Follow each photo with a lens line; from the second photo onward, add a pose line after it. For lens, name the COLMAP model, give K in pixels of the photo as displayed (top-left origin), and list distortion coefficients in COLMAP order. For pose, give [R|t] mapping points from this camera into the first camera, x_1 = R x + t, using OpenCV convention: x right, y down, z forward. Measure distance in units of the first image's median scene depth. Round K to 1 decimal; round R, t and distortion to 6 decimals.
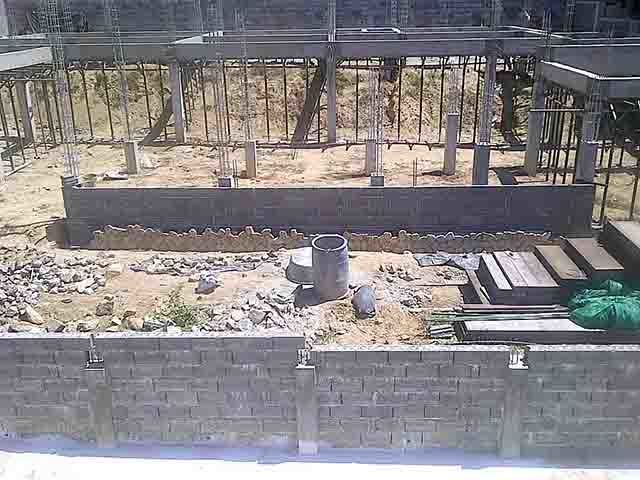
lens RADIAL K [[638.1, 0, 320.0], [0, 638.1, 240.0], [0, 0, 1]] dist [0.093545, -0.230890]
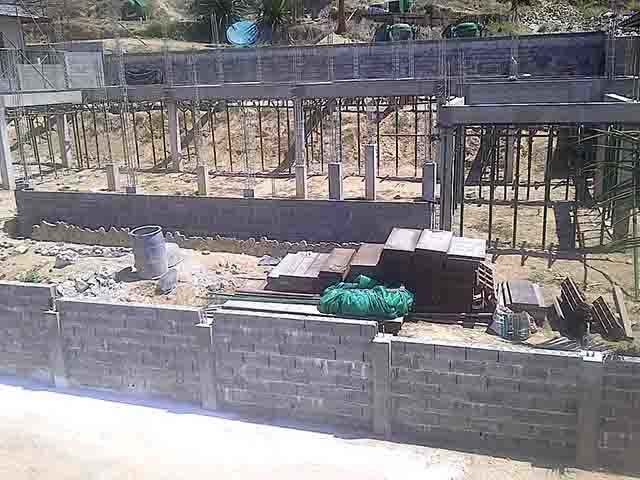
lens RADIAL K [[638.1, 0, 320.0], [0, 638.1, 240.0], [0, 0, 1]] dist [0.093545, -0.230890]
pose [[0.964098, 0.051900, -0.260427, 0.637034], [-0.076535, 0.993406, -0.085359, 0.097525], [0.254280, 0.102226, 0.961713, -0.079449]]
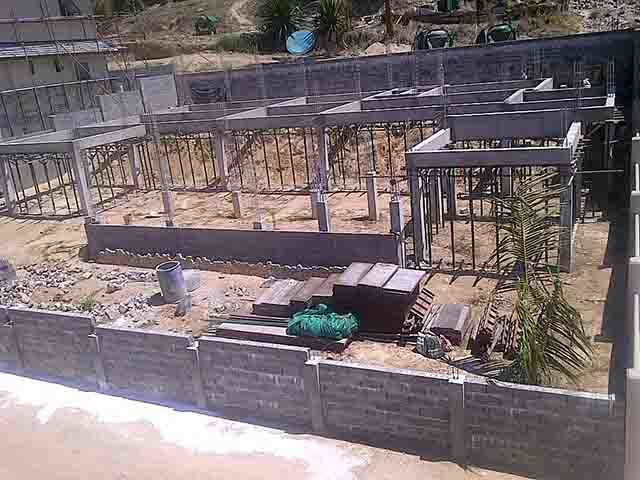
lens RADIAL K [[638.1, 0, 320.0], [0, 638.1, 240.0], [0, 0, 1]] dist [0.093545, -0.230890]
pose [[0.909823, 0.039074, -0.413153, 0.977538], [-0.055409, 0.998082, -0.027624, -0.036039], [0.411281, 0.048026, 0.910243, -0.267671]]
